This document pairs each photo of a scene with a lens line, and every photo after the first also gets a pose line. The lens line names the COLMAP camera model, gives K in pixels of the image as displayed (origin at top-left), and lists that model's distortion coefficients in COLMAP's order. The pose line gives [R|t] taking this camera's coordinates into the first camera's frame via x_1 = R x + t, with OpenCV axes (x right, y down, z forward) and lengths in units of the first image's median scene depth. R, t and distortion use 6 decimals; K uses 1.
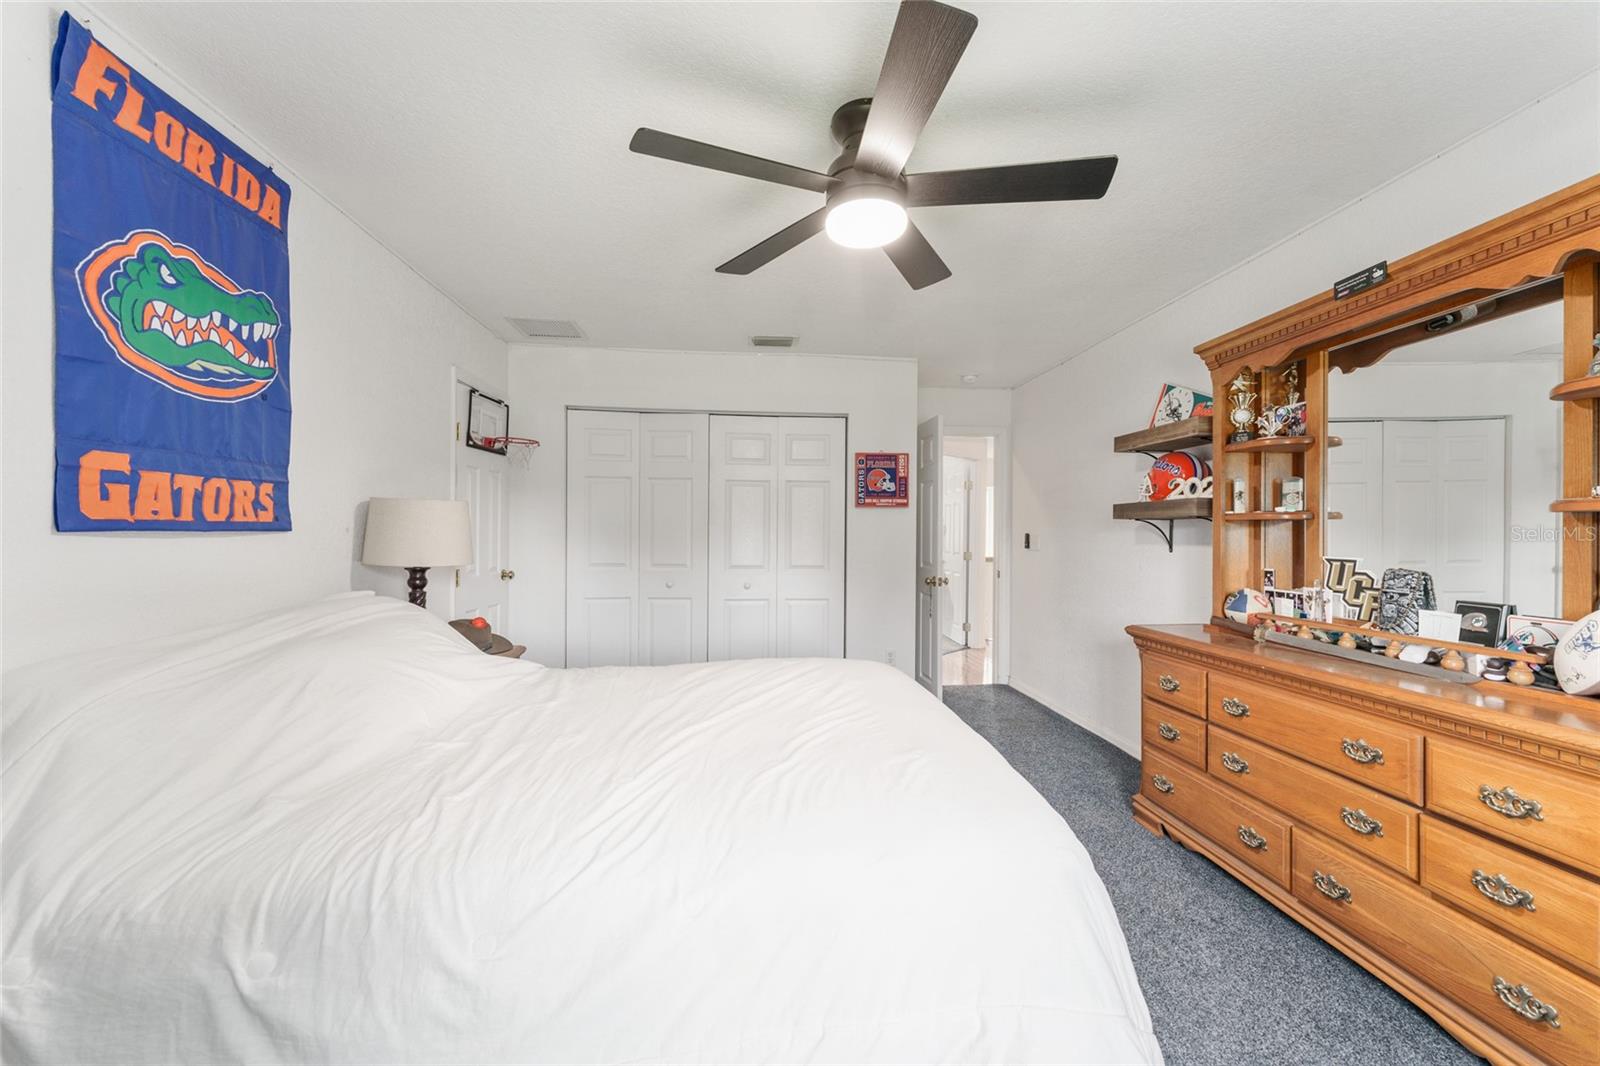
lens RADIAL K [[639.1, 0, 800.5], [0, 639.1, 534.7], [0, 0, 1]] dist [0.001093, 0.000289]
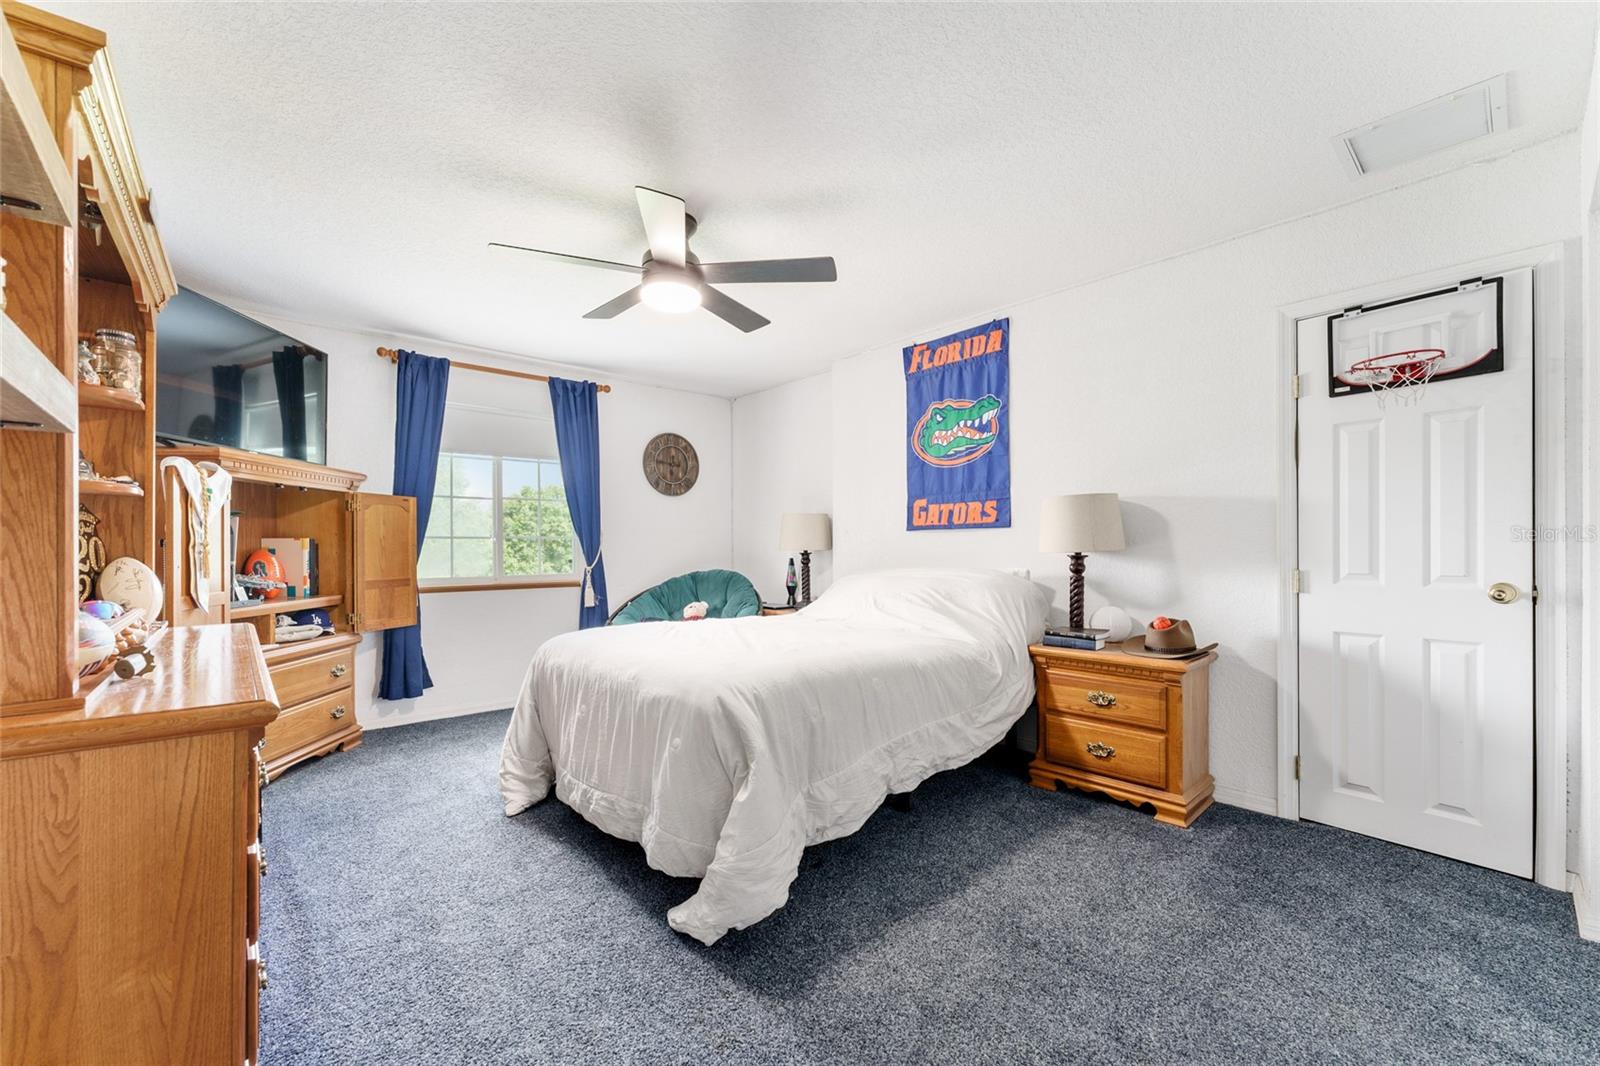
lens RADIAL K [[639.1, 0, 799.5], [0, 639.1, 543.4], [0, 0, 1]] dist [0.001093, 0.000289]
pose [[-0.798388, -0.000139, -0.602144, 0.750627], [0.004036, 0.999976, -0.005582, 0.052018], [0.602130, -0.006887, -0.798368, 2.404110]]
